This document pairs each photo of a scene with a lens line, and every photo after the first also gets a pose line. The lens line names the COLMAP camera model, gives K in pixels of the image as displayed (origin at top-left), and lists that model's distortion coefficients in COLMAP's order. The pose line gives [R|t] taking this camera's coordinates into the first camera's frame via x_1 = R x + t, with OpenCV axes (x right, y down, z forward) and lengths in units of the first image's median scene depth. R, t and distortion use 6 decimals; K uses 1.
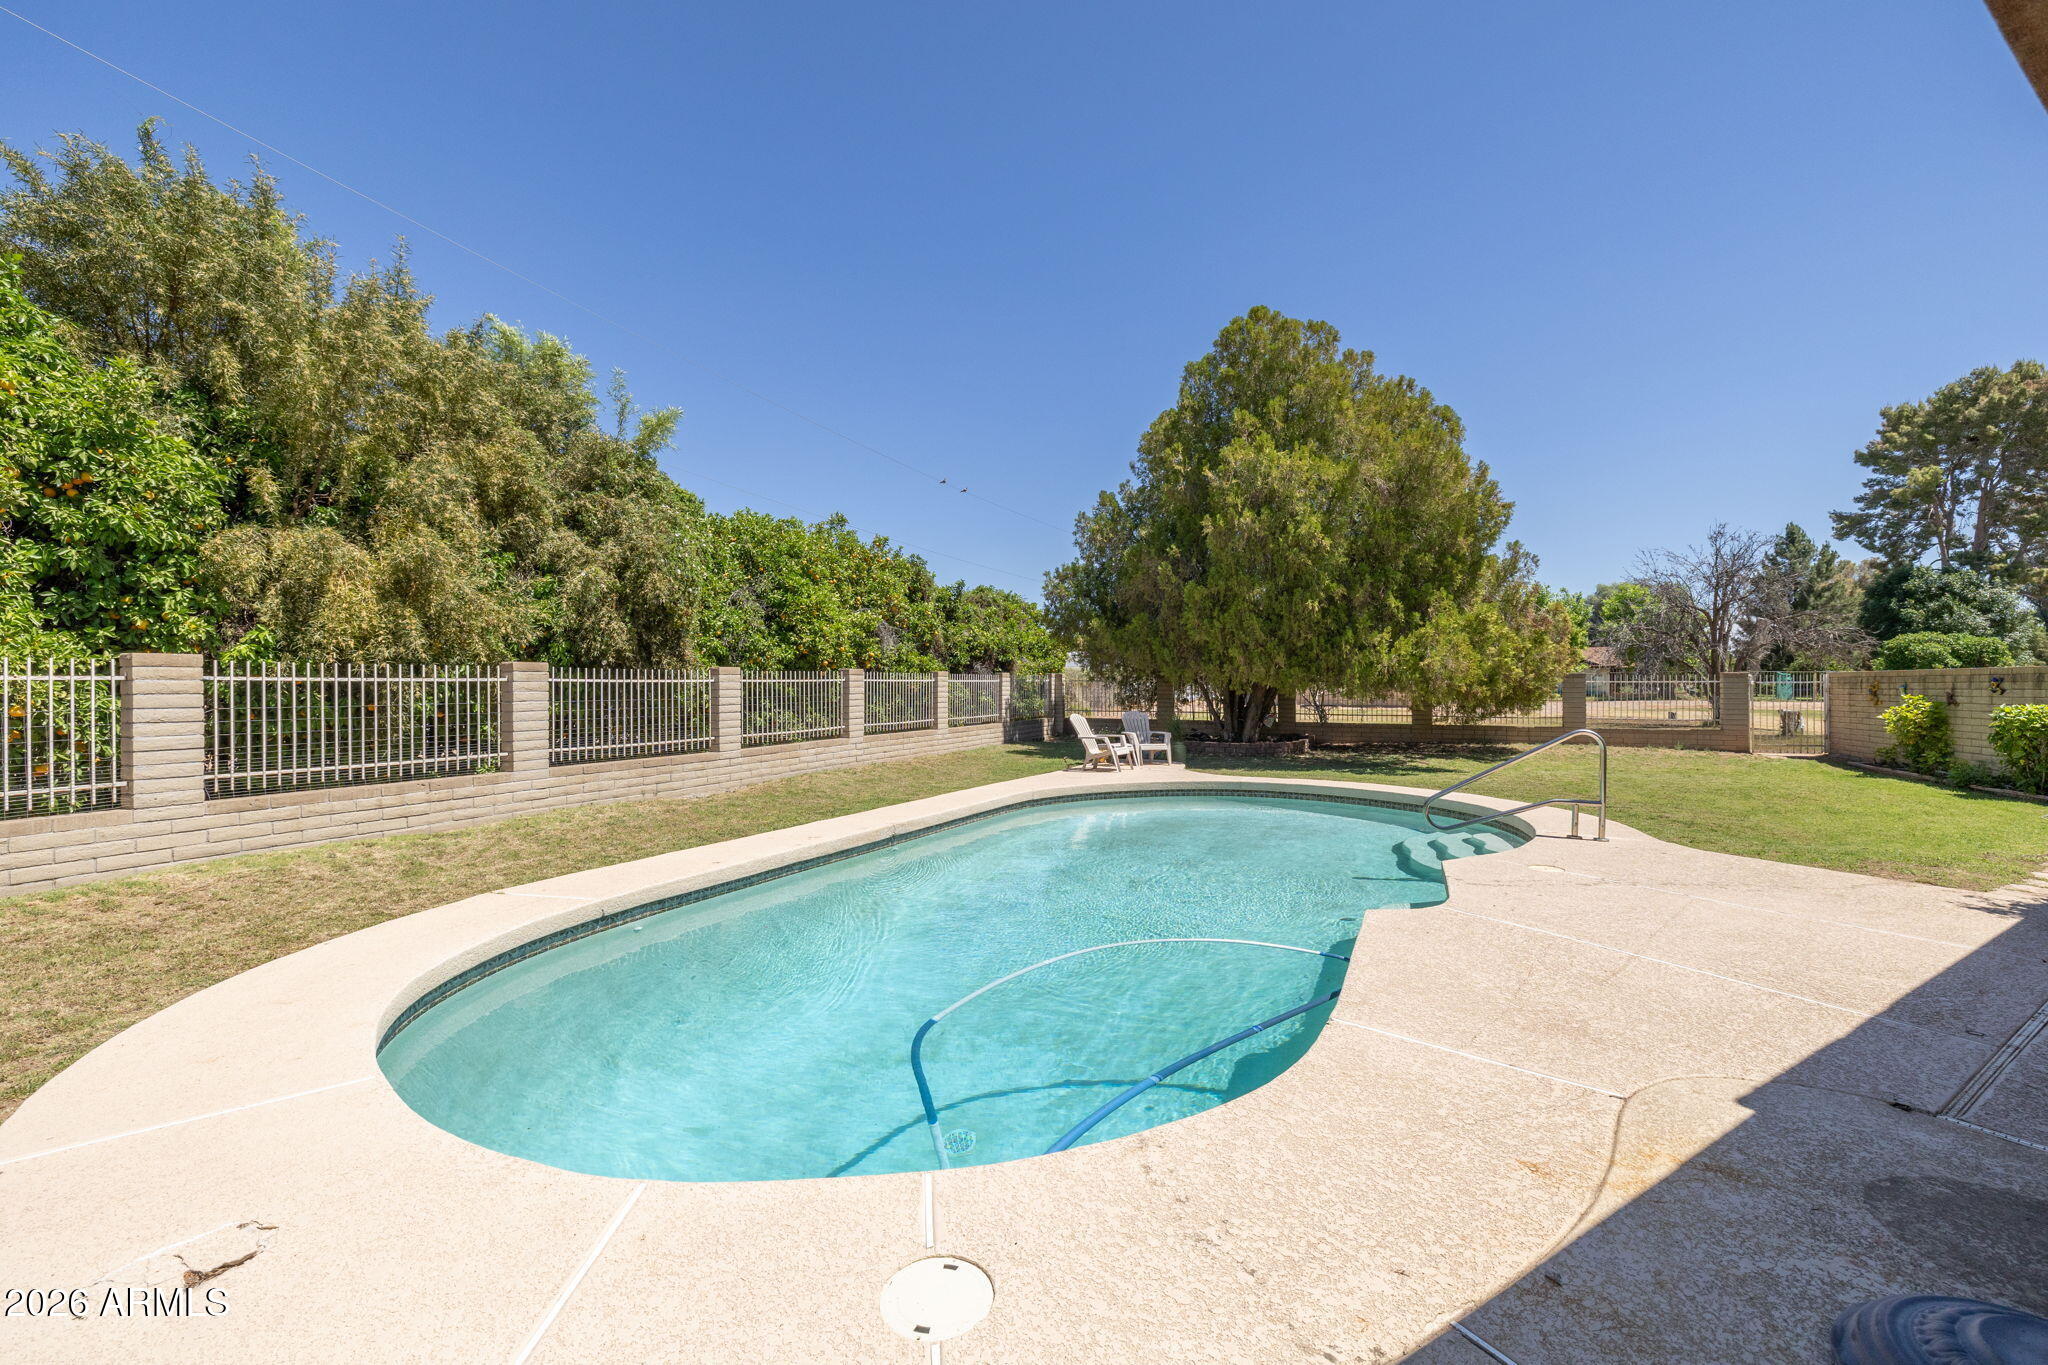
lens RADIAL K [[875.5, 0, 1024.0], [0, 875.5, 682.5], [0, 0, 1]] dist [0.000654, -0.000047]
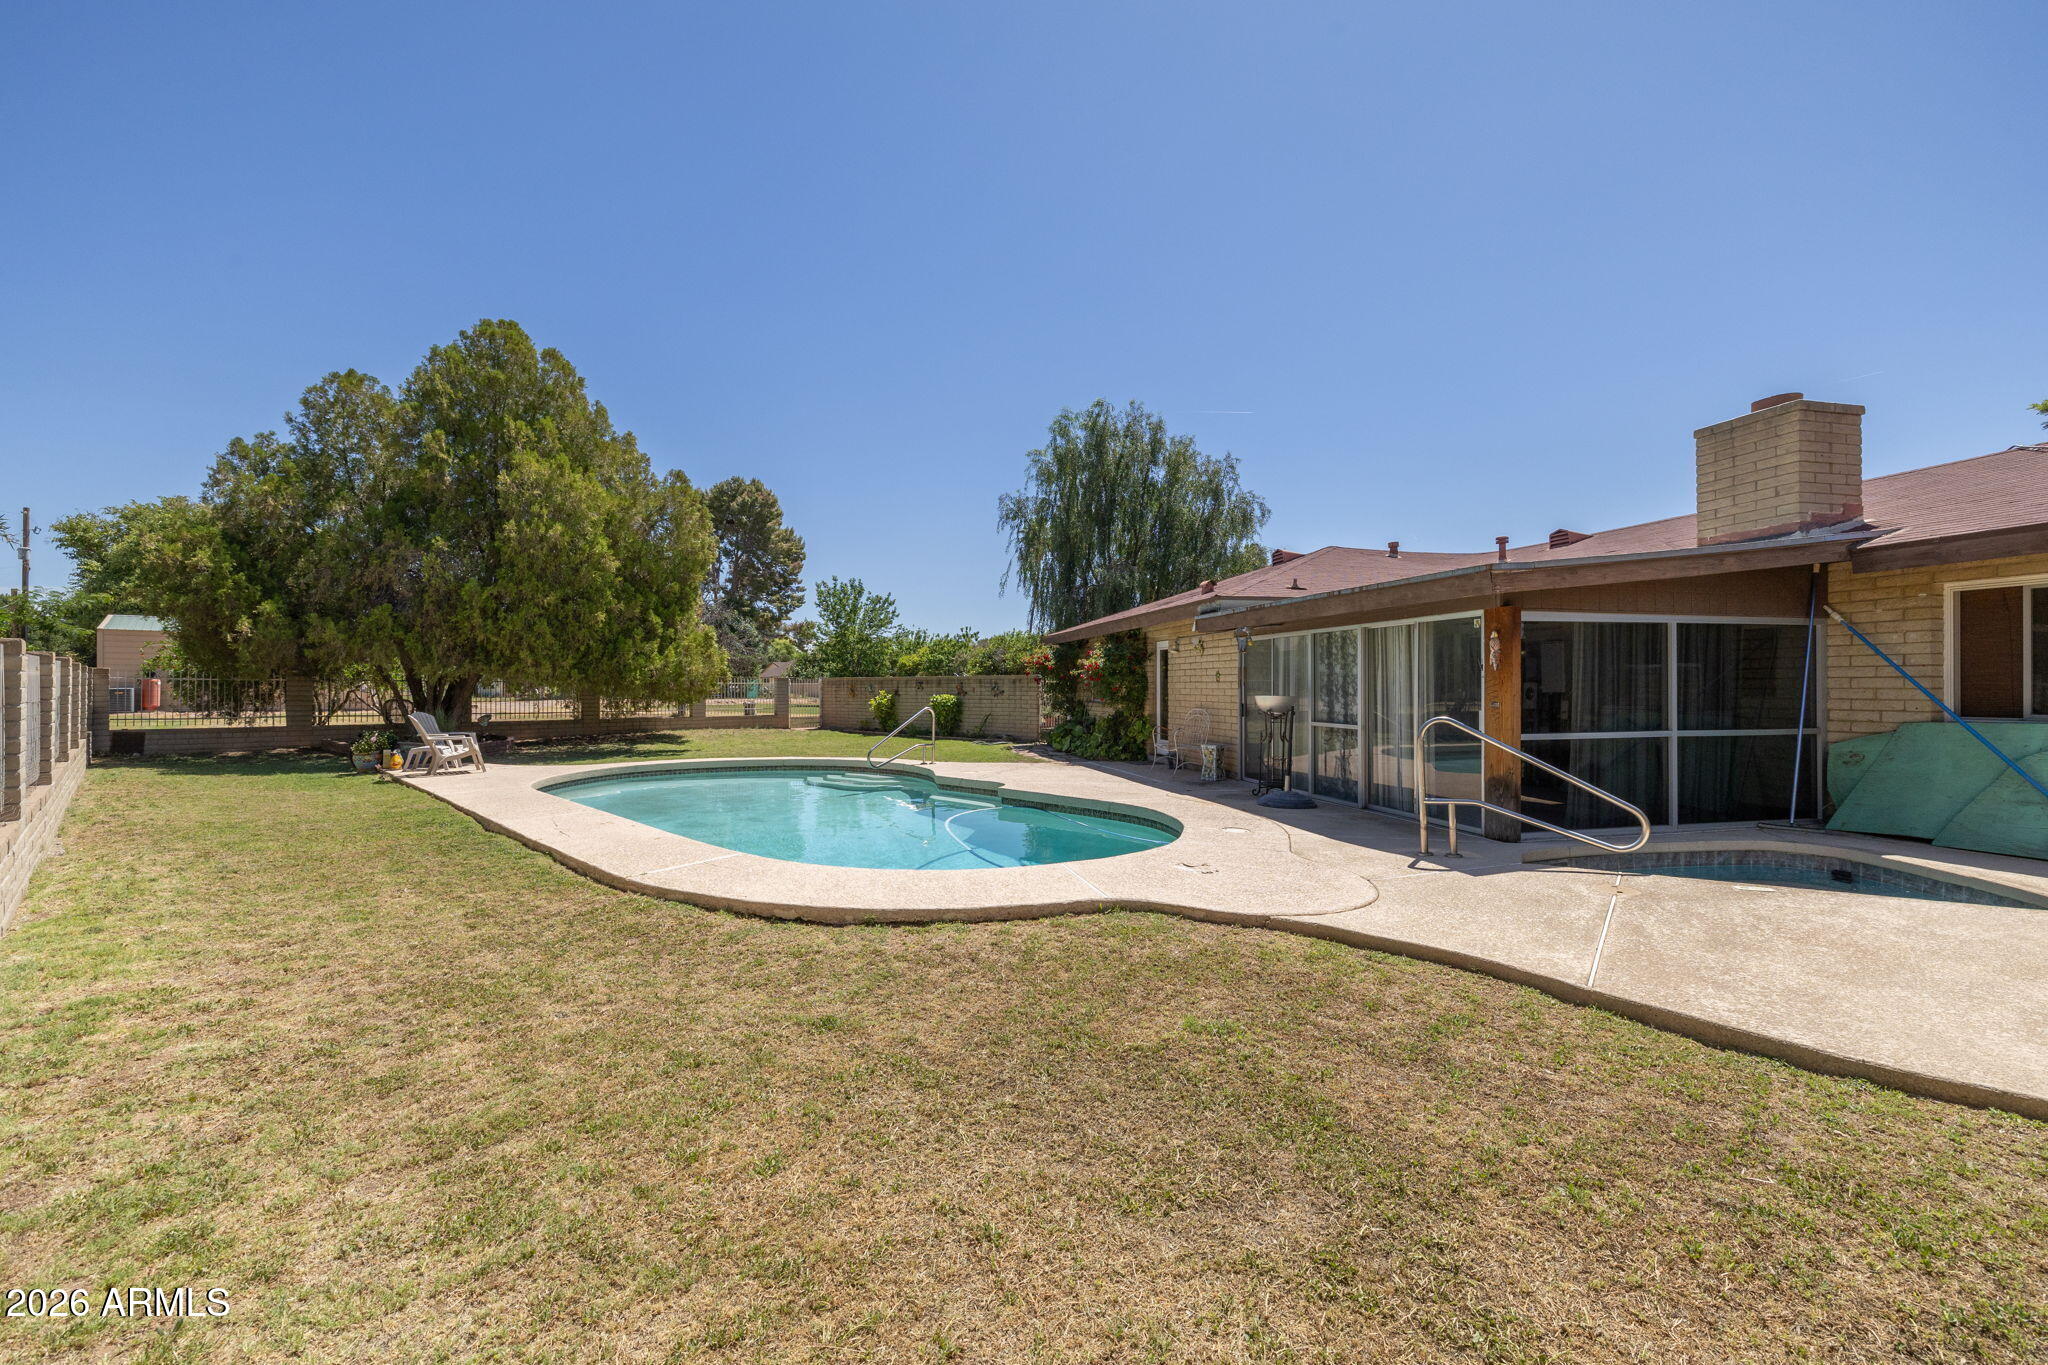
lens RADIAL K [[865.6, 0, 1024.0], [0, 865.6, 682.5], [0, 0, 1]] dist [0.007993, 0.000603]
pose [[0.337789, 0.003159, 0.941217, -0.148099], [-0.001141, 0.999995, -0.002947, 0.000412], [-0.941221, -0.000078, 0.337791, 0.026416]]
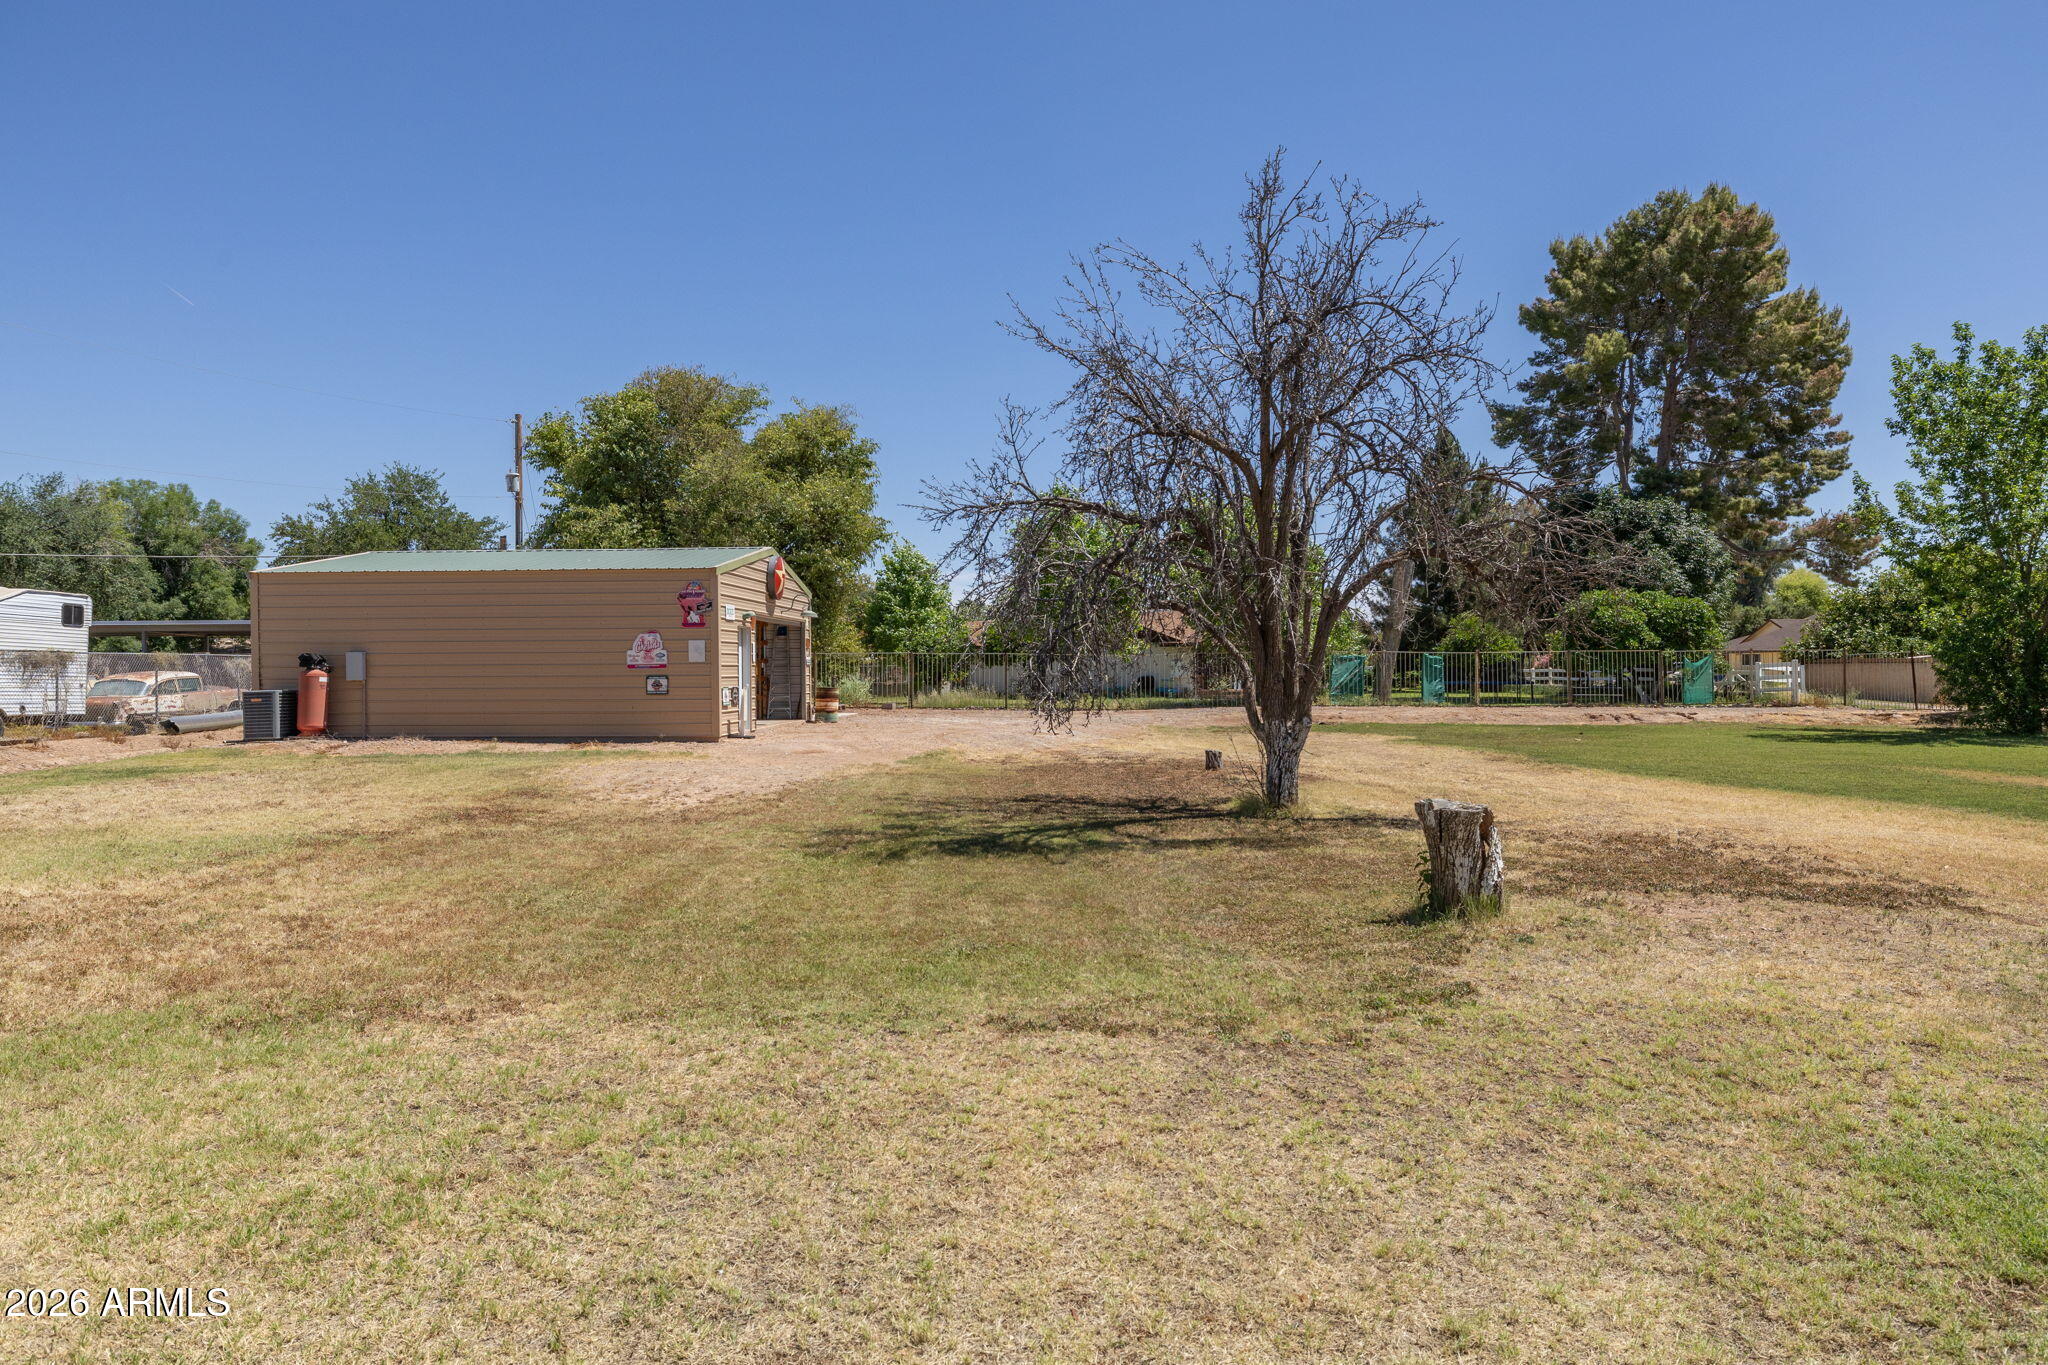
lens RADIAL K [[1289.7, 0, 1038.1], [0, 1289.7, 670.0], [0, 0, 1]] dist [-0.002996, 0.000159]
pose [[0.913820, -0.004553, 0.406095, 0.267245], [0.004343, 0.999990, 0.001439, -0.002877], [-0.406097, 0.000448, 0.913830, 0.309475]]
